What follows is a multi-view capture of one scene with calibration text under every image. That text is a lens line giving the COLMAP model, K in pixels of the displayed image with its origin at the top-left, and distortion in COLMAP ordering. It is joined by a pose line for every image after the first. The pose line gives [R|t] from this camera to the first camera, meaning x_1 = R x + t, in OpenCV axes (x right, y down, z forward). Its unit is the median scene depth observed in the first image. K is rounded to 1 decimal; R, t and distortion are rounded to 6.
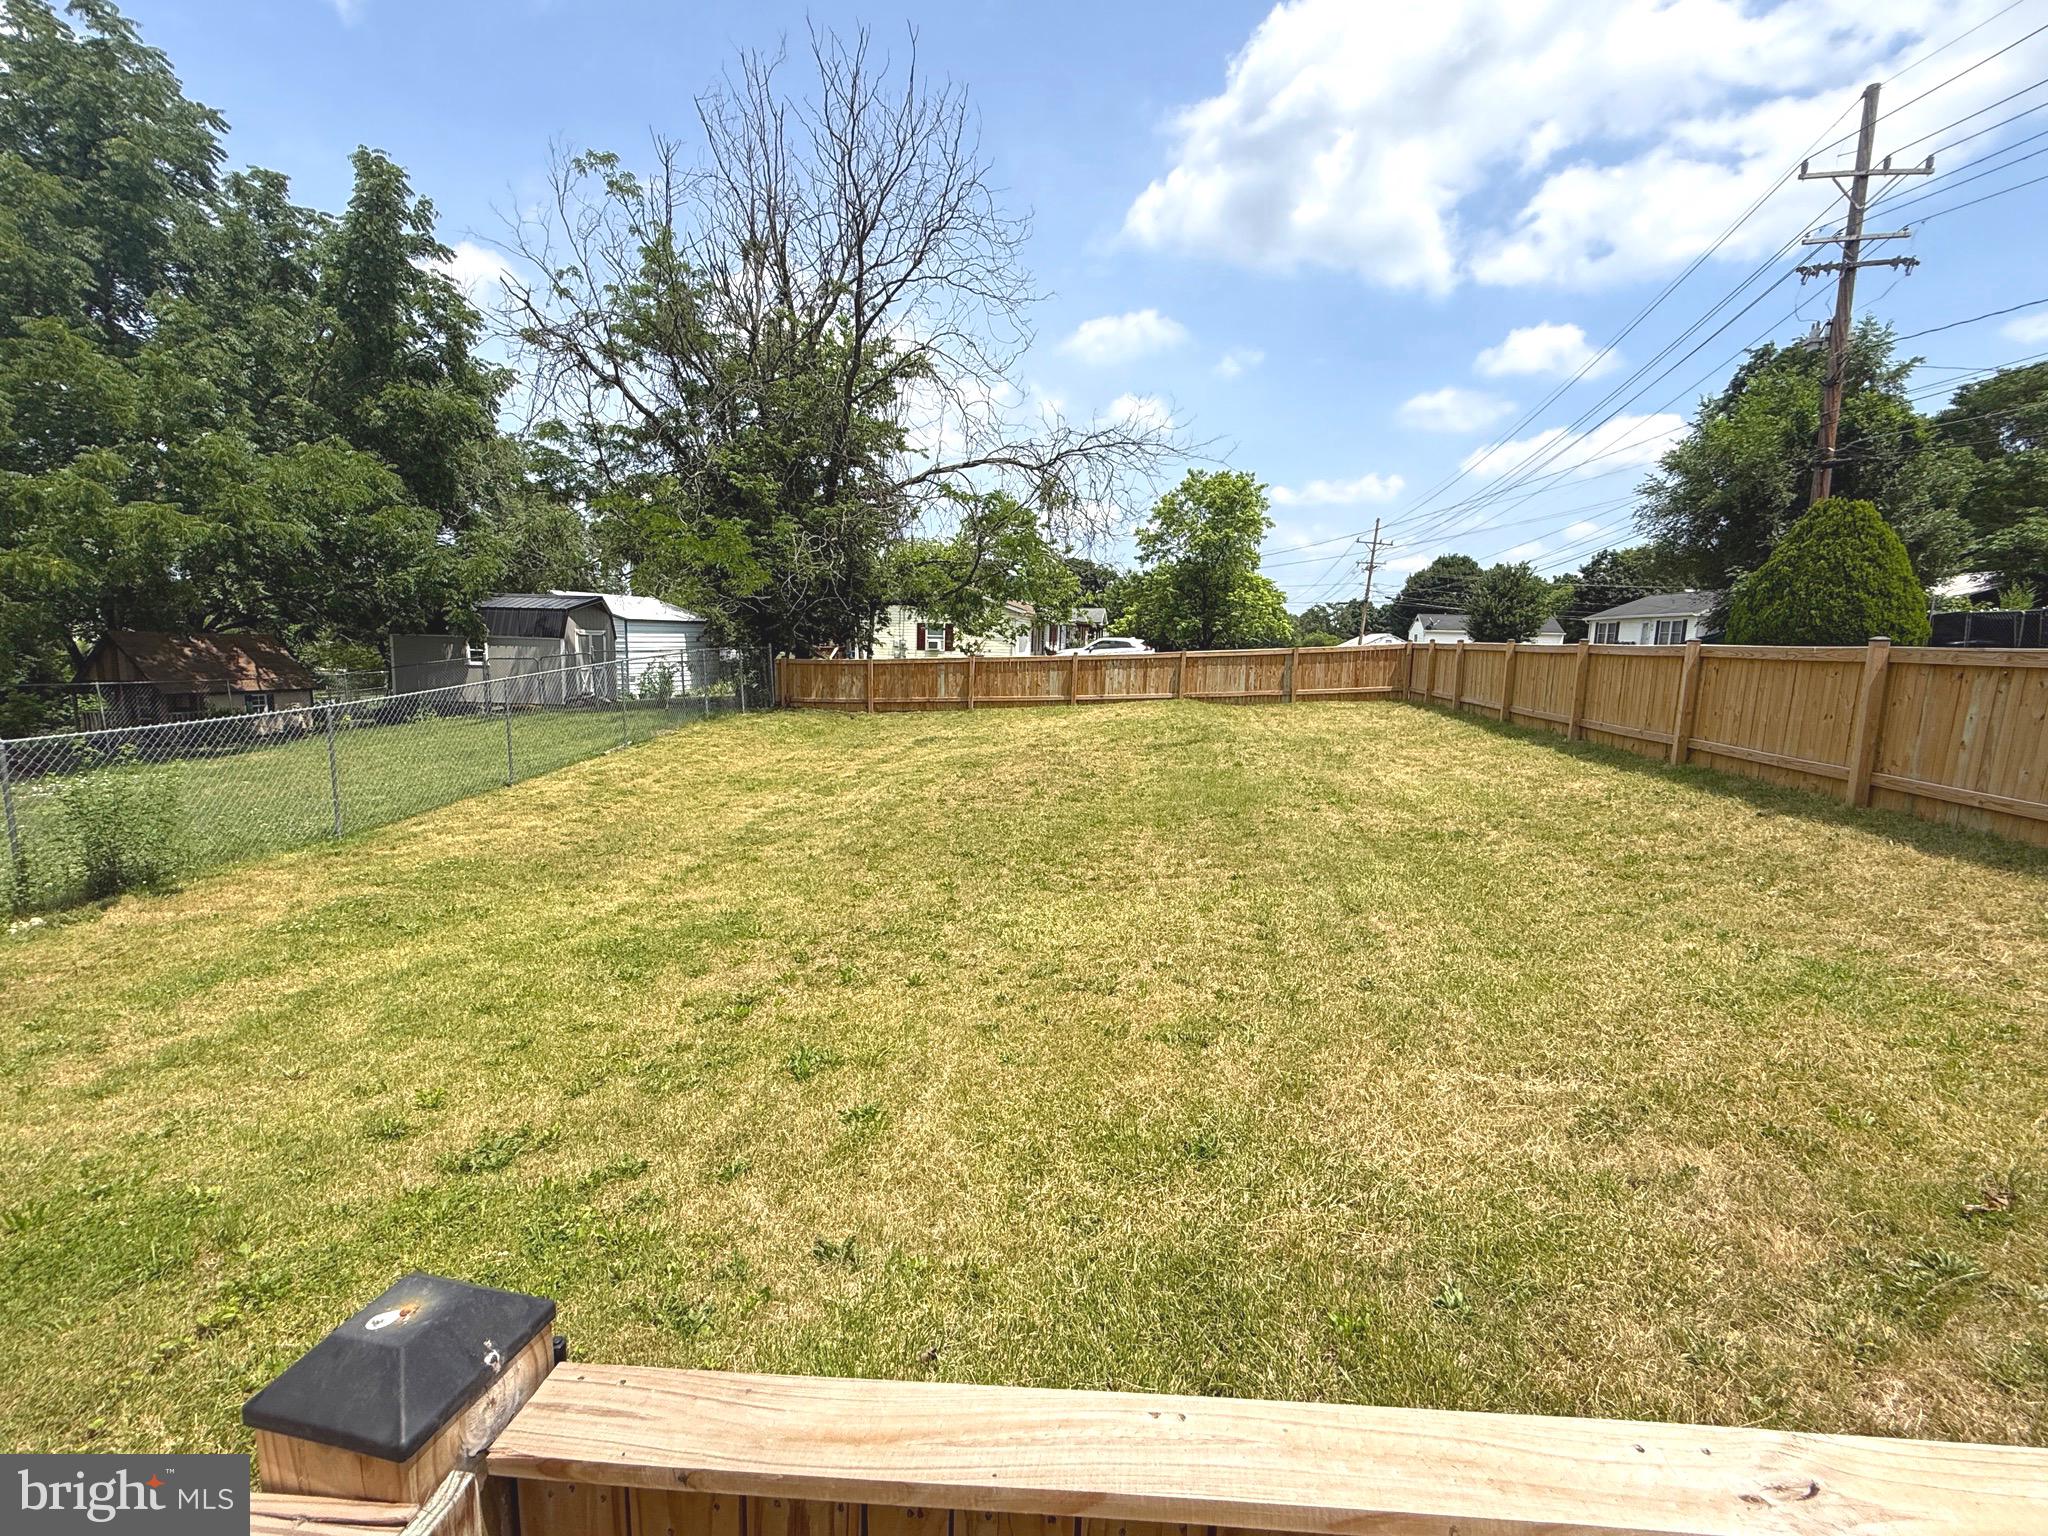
lens RADIAL K [[919.1, 0, 1023.1], [0, 919.1, 767.3], [0, 0, 1]] dist [-0.000465, 0.000419]
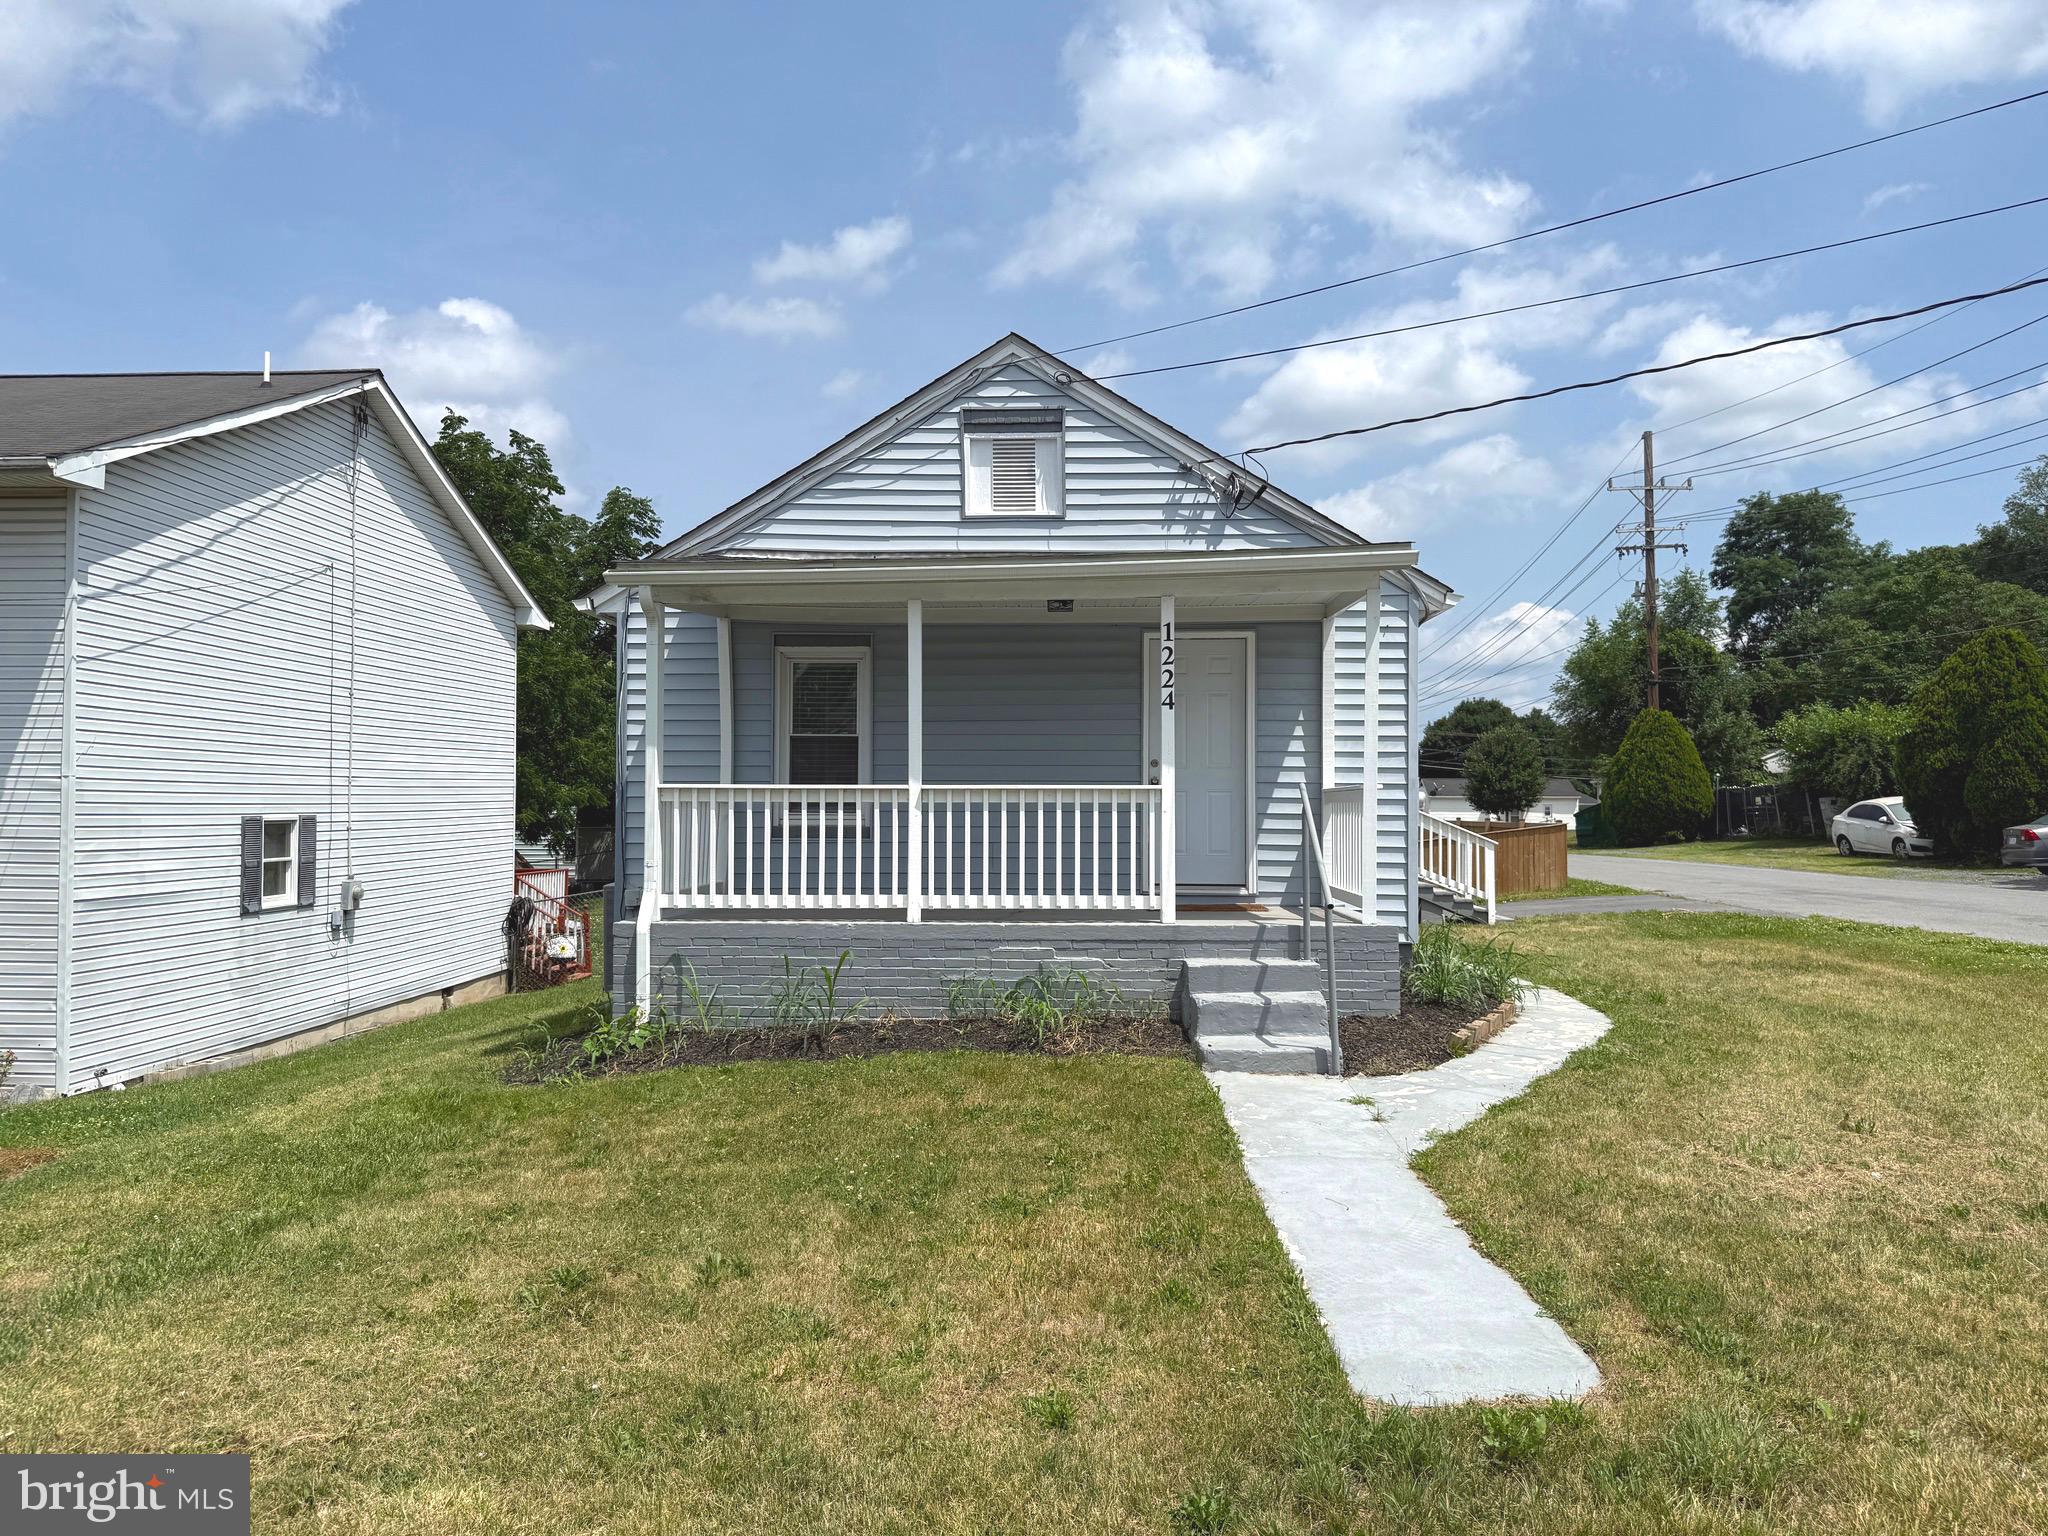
lens RADIAL K [[1431.0, 0, 1024.6], [0, 1431.0, 770.1], [0, 0, 1]] dist [0.068789, -0.094868]
pose [[0.995101, -0.015002, 0.097724, -0.095671], [0.030883, 0.986128, -0.163087, 0.043110], [-0.093921, 0.165306, 0.981760, -0.347678]]
